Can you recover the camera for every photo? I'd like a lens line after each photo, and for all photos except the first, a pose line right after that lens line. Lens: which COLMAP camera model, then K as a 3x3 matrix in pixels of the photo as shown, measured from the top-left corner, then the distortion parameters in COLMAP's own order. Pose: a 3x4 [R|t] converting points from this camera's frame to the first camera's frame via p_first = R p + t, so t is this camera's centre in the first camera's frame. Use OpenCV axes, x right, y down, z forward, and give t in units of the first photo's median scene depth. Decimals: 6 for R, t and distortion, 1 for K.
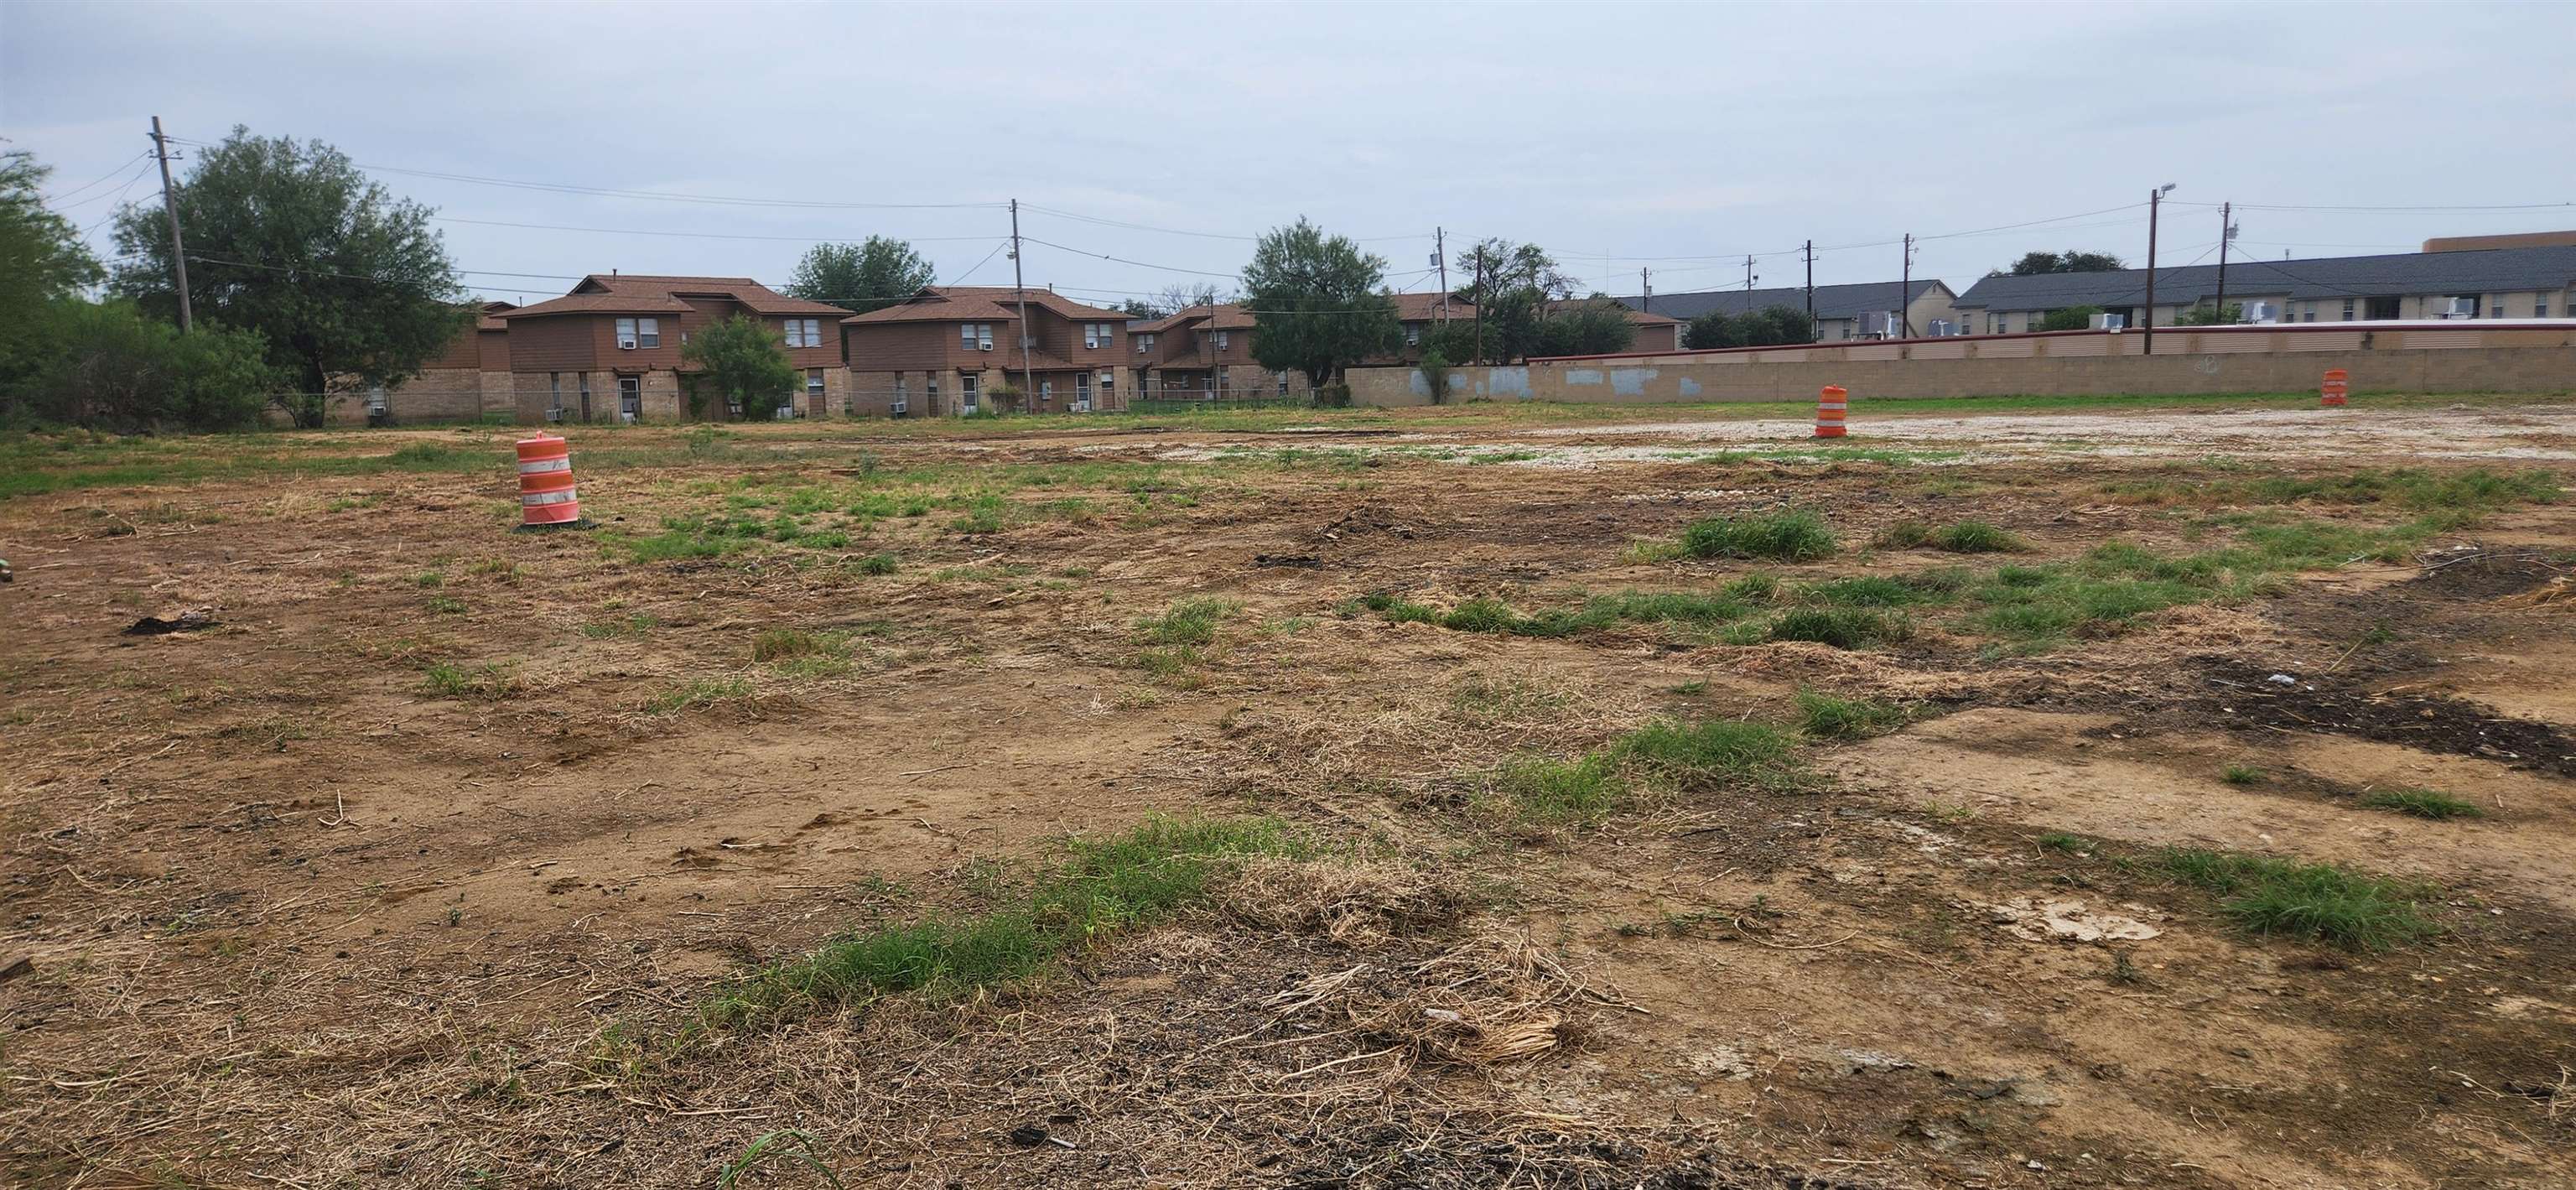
lens RADIAL K [[1715.7, 0, 1276.3], [0, 1715.7, 586.2], [0, 0, 1]] dist [0.070532, -0.061291]
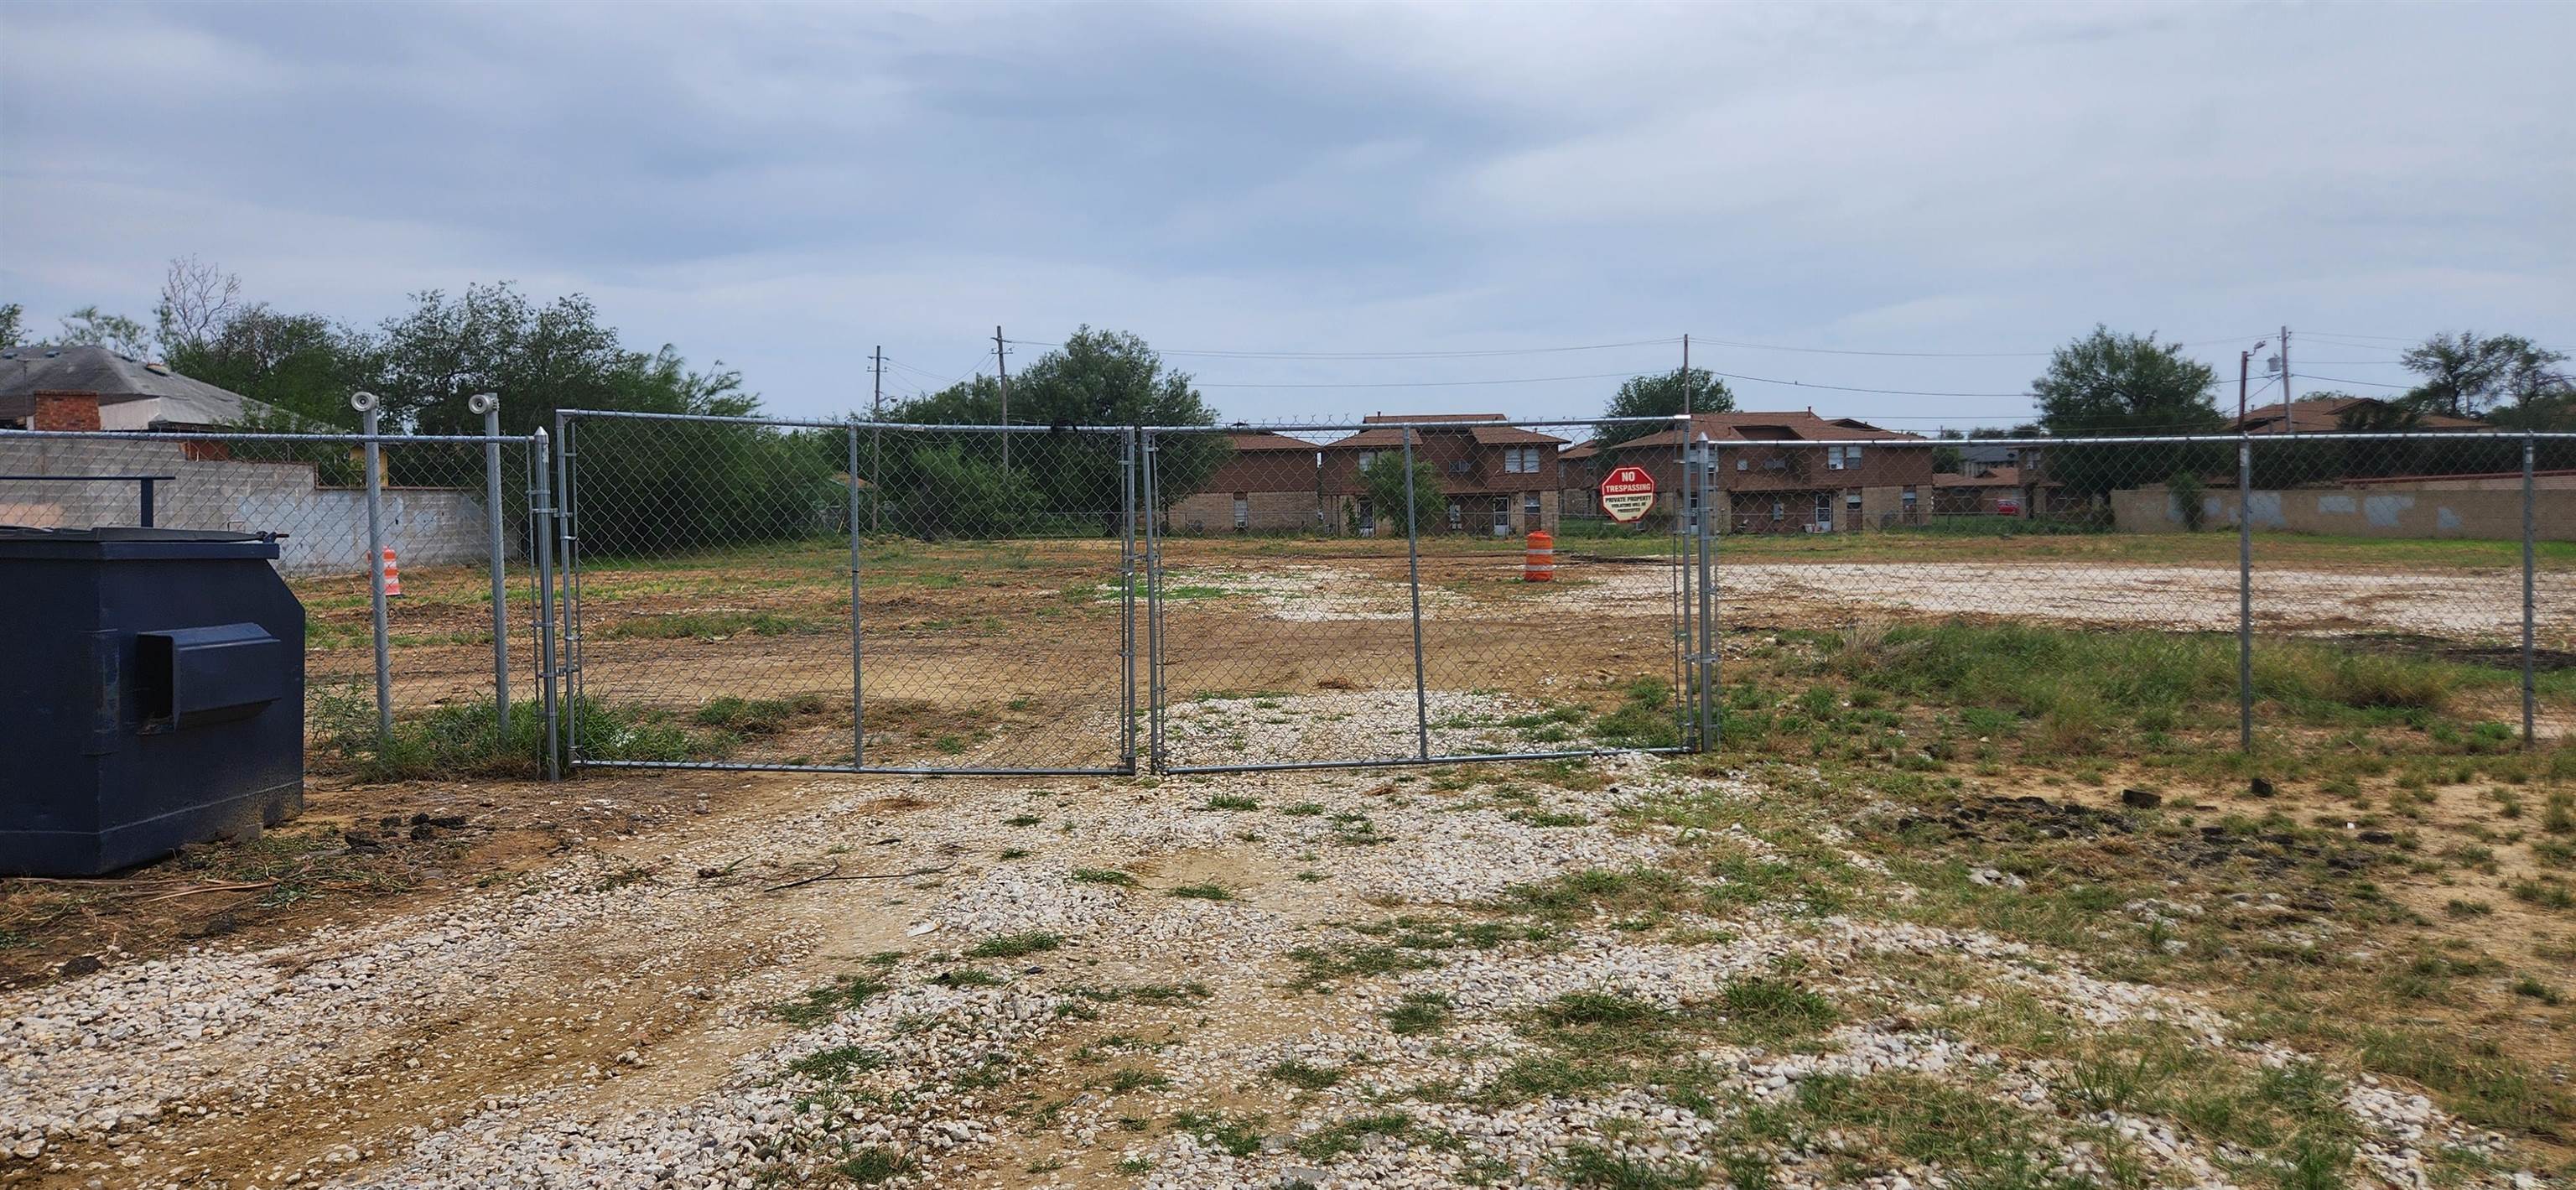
lens RADIAL K [[1715.7, 0, 1276.3], [0, 1715.7, 586.2], [0, 0, 1]] dist [0.070532, -0.061291]
pose [[0.767625, 0.040421, -0.639623, 0.288715], [-0.080393, 0.996199, -0.033526, -0.010889], [0.635837, 0.077157, 0.767957, 0.025976]]
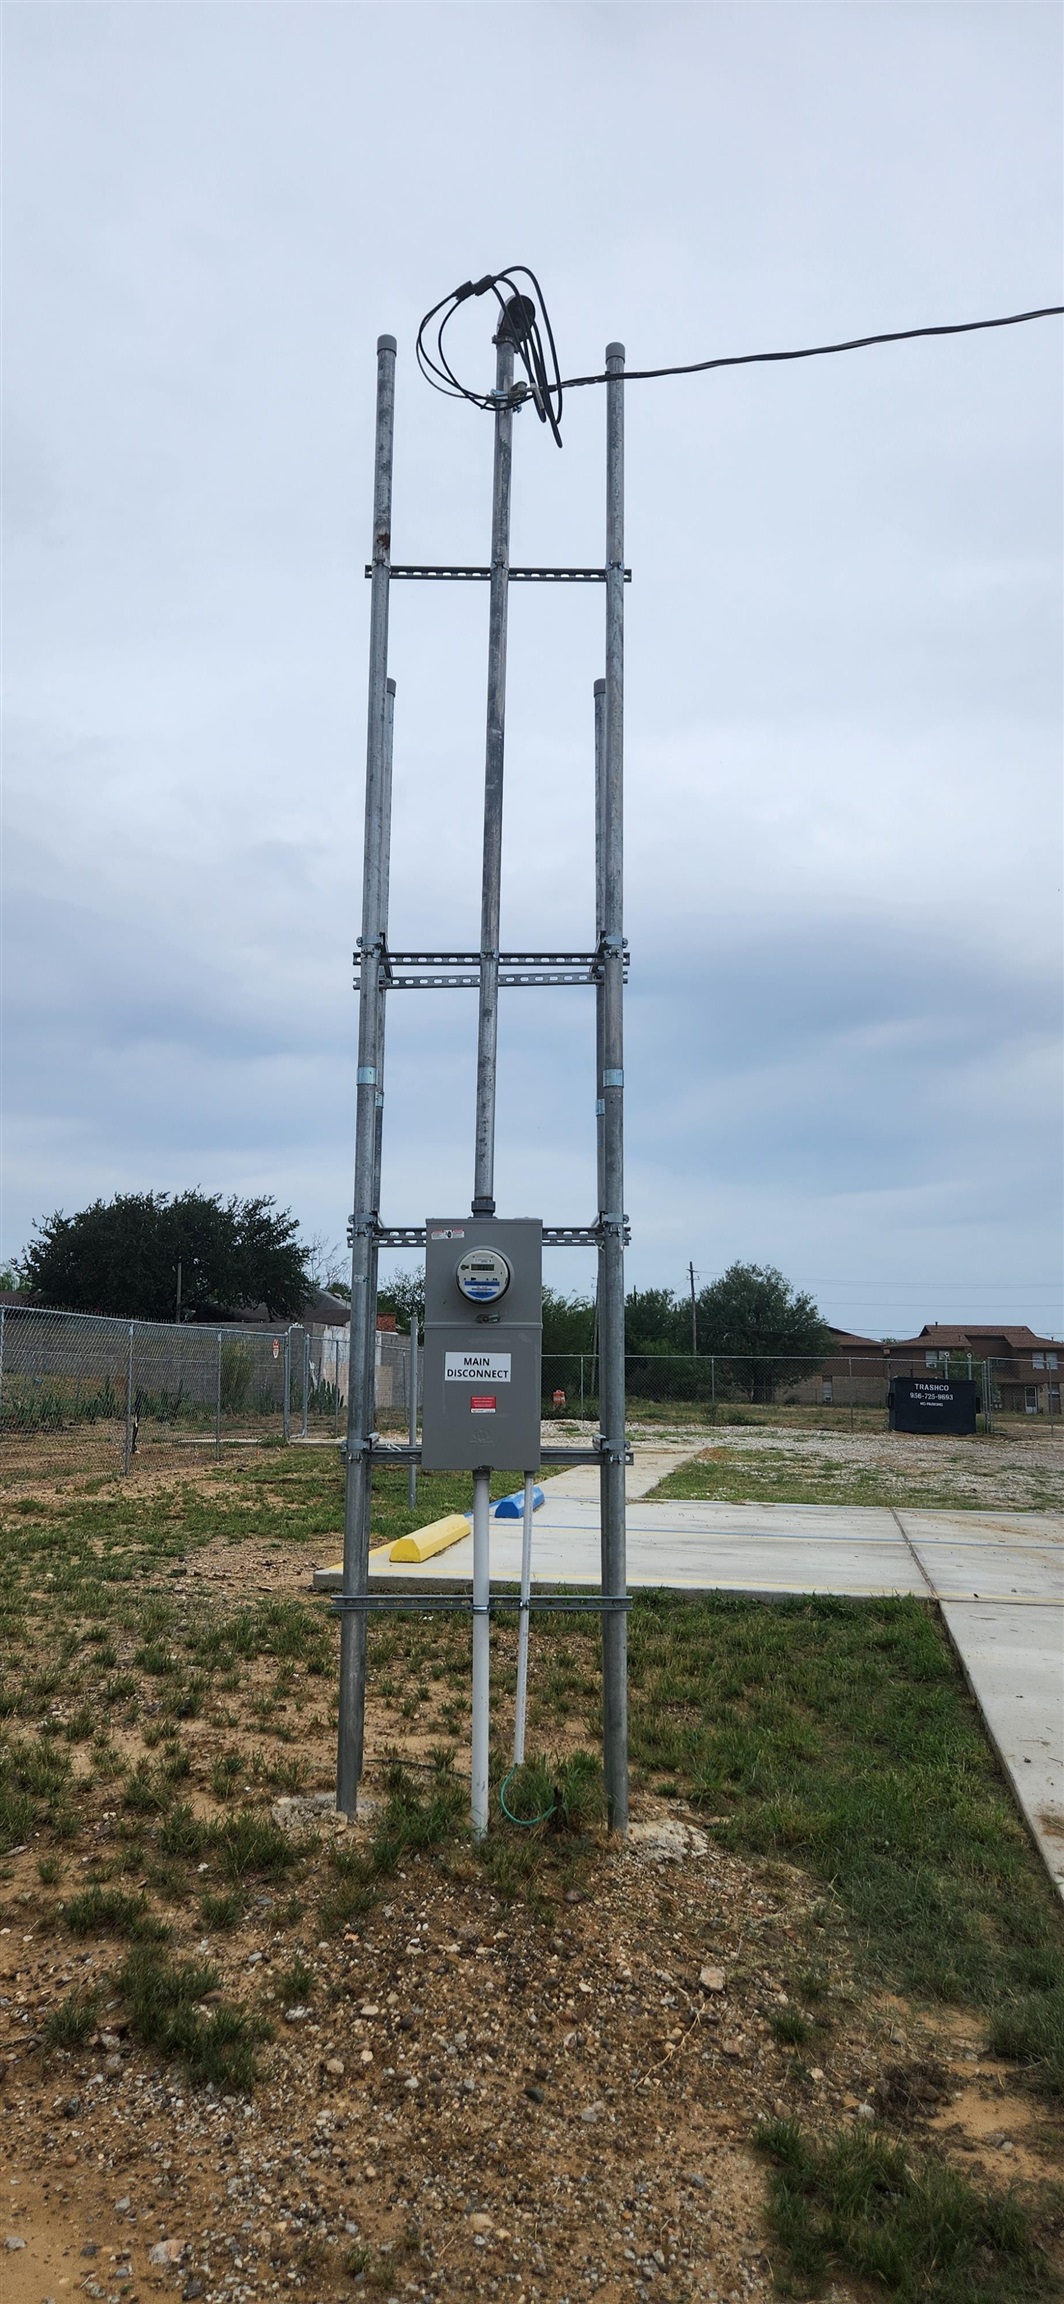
lens RADIAL K [[1534.4, 0, 493.9], [0, 1534.4, 1145.6], [0, 0, 1]] dist [0.070532, -0.061291]
pose [[0.658583, -0.083077, -0.747909, 0.422649], [-0.122703, 0.968730, -0.215653, 0.029647], [0.742437, 0.233796, 0.627795, -0.293835]]
